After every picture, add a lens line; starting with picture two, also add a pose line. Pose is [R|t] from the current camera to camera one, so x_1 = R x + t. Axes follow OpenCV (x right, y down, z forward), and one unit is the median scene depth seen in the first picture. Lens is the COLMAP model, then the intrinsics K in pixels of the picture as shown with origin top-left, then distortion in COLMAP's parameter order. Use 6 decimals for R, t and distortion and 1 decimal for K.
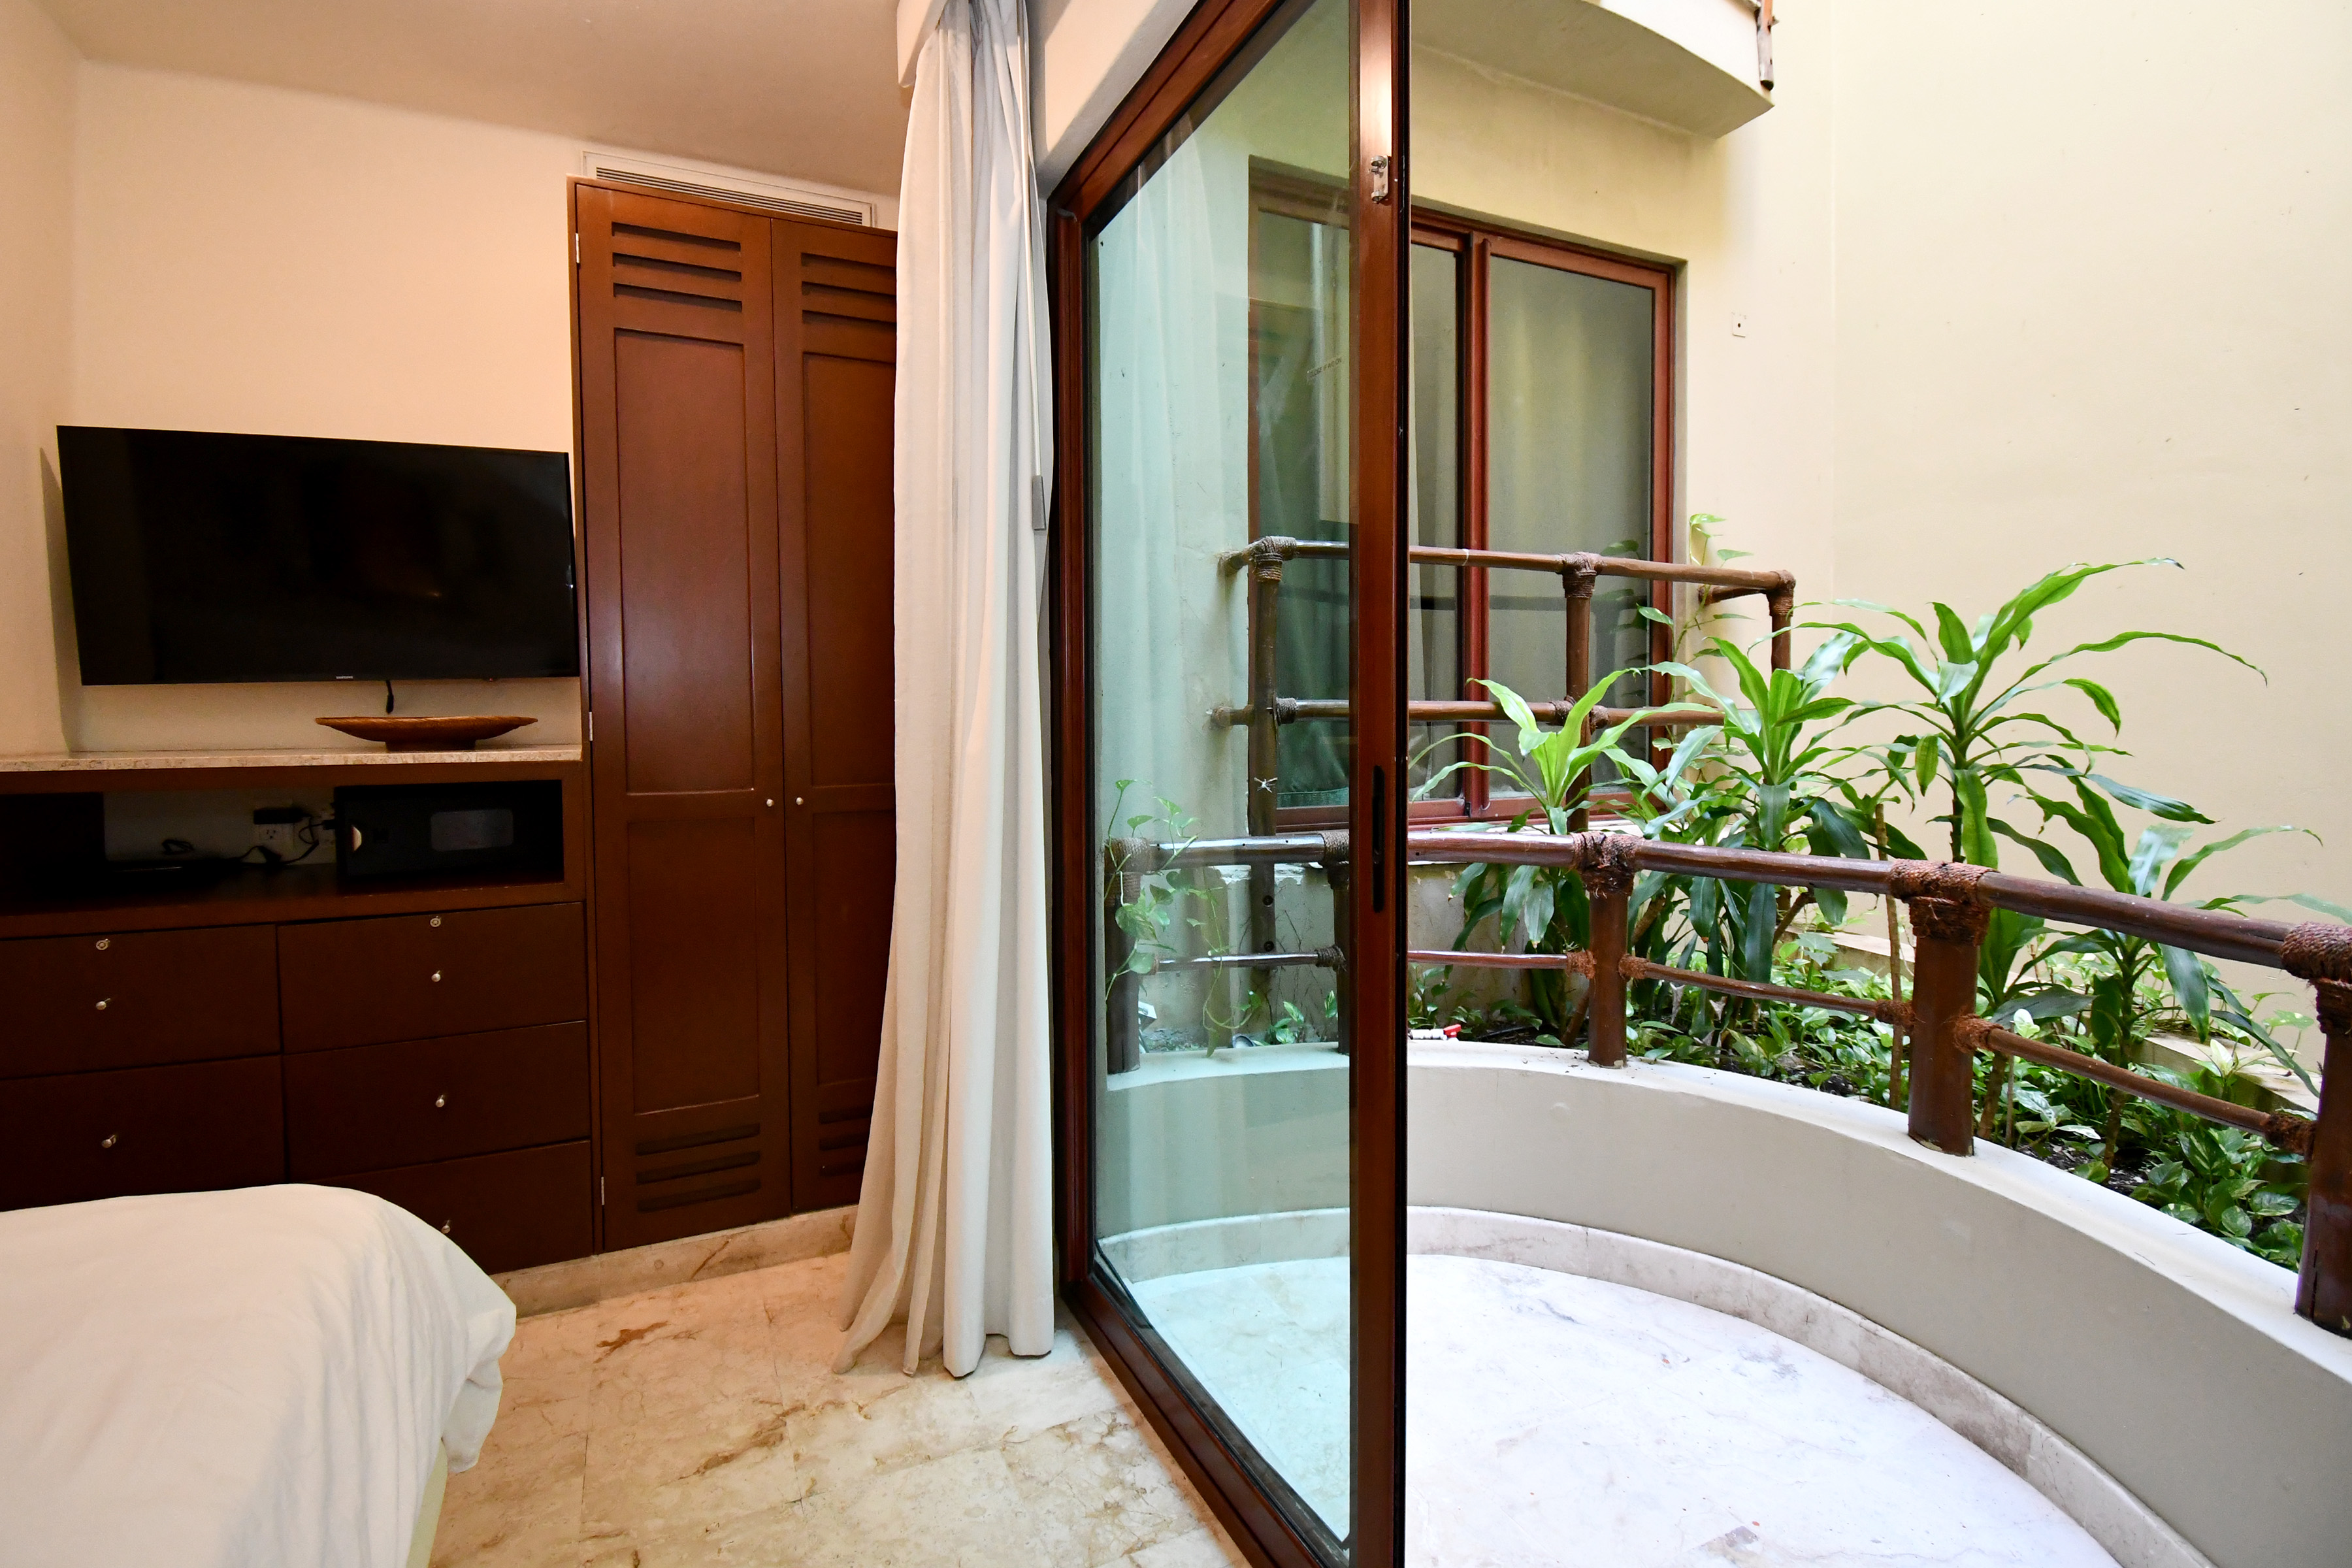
lens RADIAL K [[1055.3, 0, 1179.3], [0, 1055.3, 751.0], [0, 0, 1]] dist [0.025081, -0.030416]
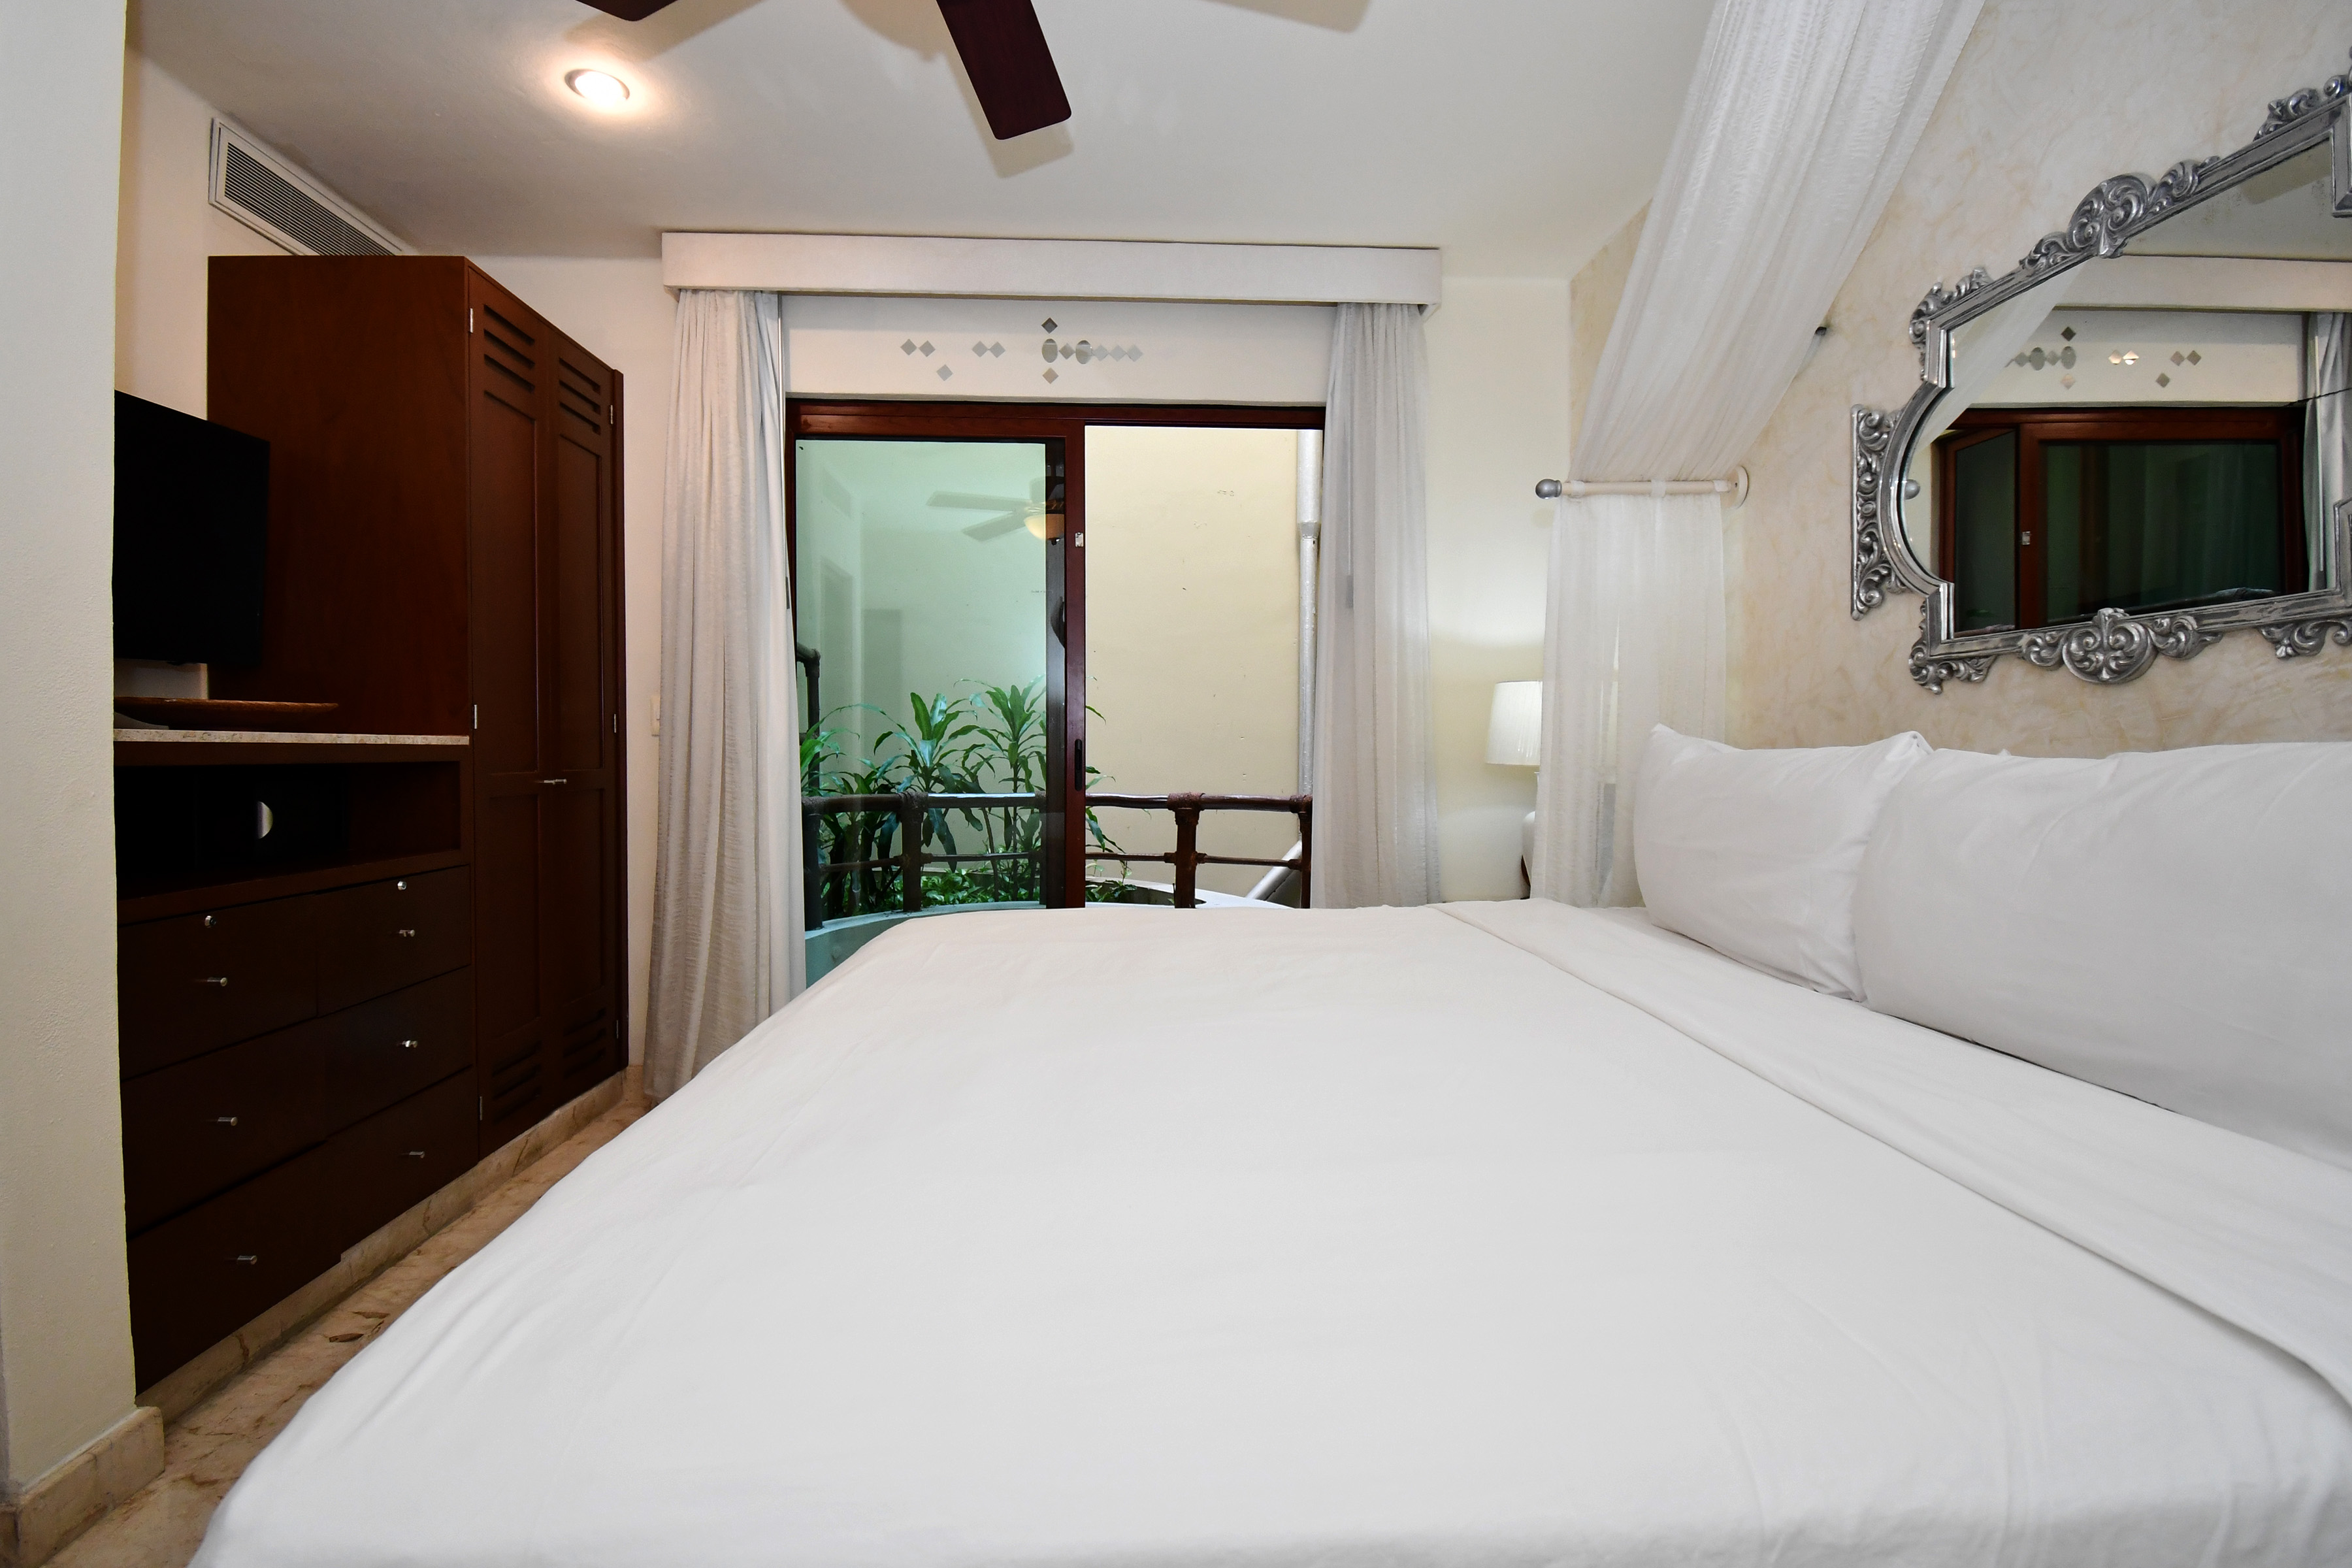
lens RADIAL K [[1055.3, 0, 1179.3], [0, 1055.3, 751.0], [0, 0, 1]] dist [0.025081, -0.030416]
pose [[0.350766, 0.006071, 0.936444, -1.657774], [0.020565, 0.999688, -0.014184, 0.055798], [-0.936237, 0.024233, 0.350531, -0.191303]]
